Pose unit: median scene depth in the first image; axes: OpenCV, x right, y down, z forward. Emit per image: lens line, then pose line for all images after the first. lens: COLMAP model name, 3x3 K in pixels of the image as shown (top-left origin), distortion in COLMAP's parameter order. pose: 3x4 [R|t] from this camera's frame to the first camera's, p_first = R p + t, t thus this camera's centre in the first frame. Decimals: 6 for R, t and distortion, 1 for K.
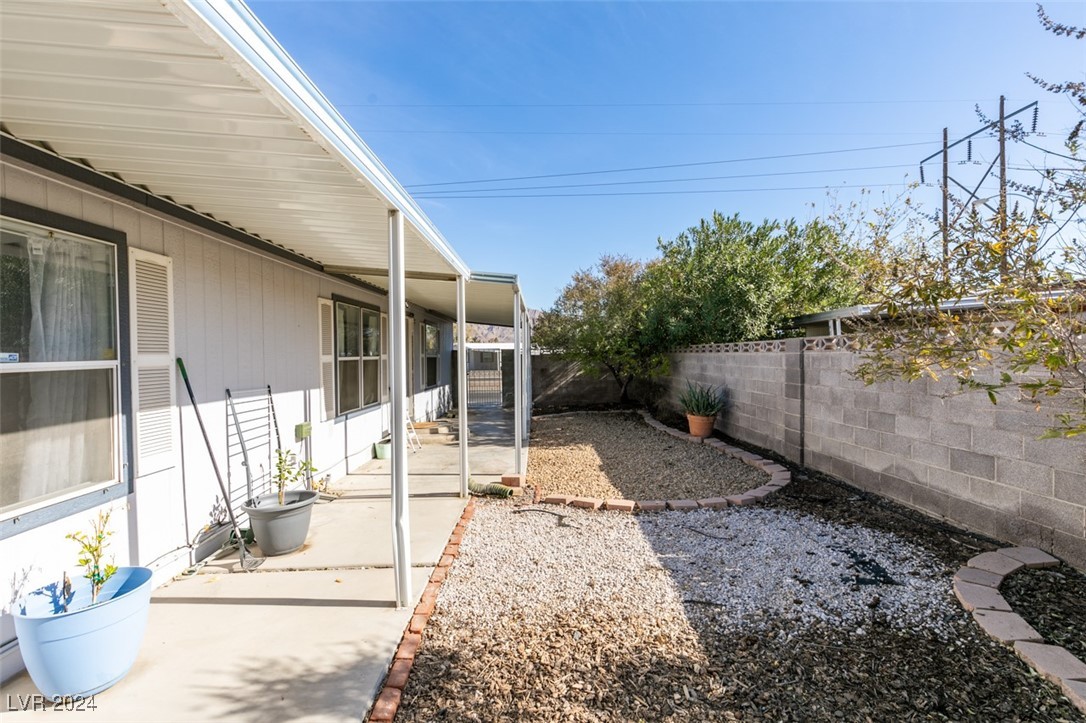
lens RADIAL K [[486.9, 0, 541.2], [0, 486.9, 363.7], [0, 0, 1]] dist [0.003428, -0.000583]
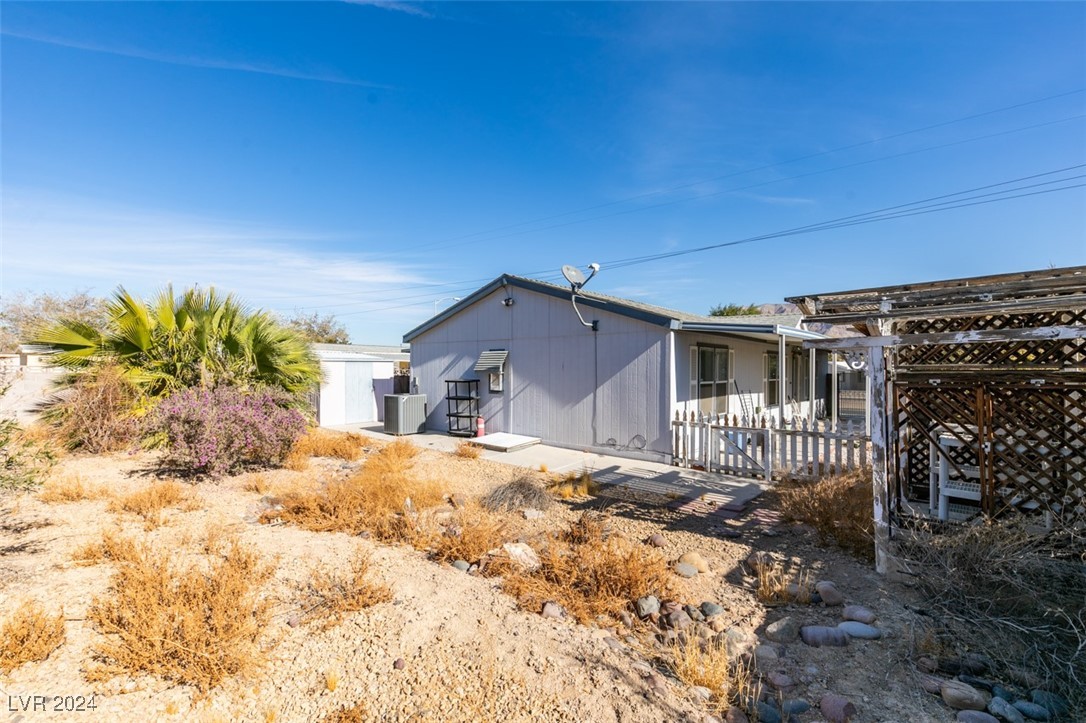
lens RADIAL K [[486.9, 0, 541.2], [0, 486.9, 363.7], [0, 0, 1]] dist [0.003428, -0.000583]
pose [[0.758796, 0.018174, -0.651075, 0.245266], [-0.037849, 0.999152, -0.016220, -0.009512], [0.650228, 0.036950, 0.758840, -1.400303]]
